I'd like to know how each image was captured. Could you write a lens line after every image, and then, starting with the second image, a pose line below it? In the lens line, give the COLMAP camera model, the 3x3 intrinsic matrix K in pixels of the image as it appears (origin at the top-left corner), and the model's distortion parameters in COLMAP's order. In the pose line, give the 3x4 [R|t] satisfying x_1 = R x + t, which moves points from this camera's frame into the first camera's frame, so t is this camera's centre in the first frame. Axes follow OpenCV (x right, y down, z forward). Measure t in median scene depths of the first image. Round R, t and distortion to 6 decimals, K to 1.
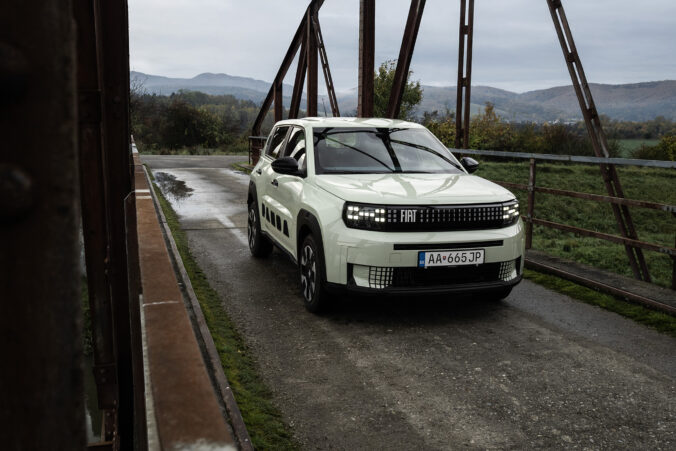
lens RADIAL K [[669.7, 0, 338.0], [0, 669.7, 225.5], [0, 0, 1]] dist [-0.012954, 0.006963]
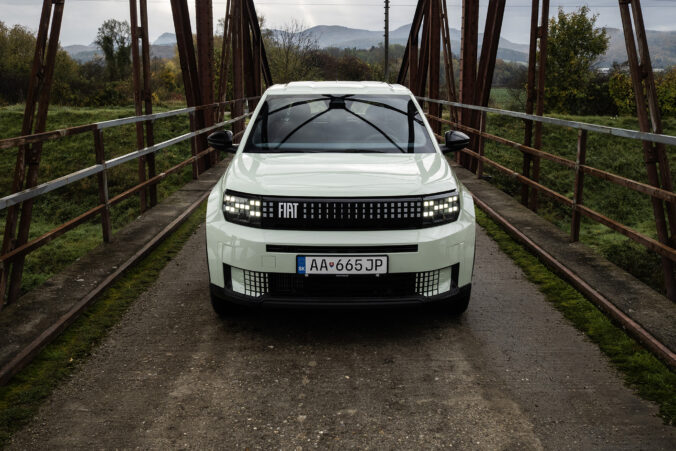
lens RADIAL K [[680.4, 0, 338.0], [0, 680.4, 225.5], [0, 0, 1]] dist [-0.014847, -0.010936]
pose [[0.958593, 0.045235, -0.281164, 0.392479], [-0.026937, 0.997280, 0.068608, -0.053792], [0.283503, -0.058193, 0.957204, 0.229297]]
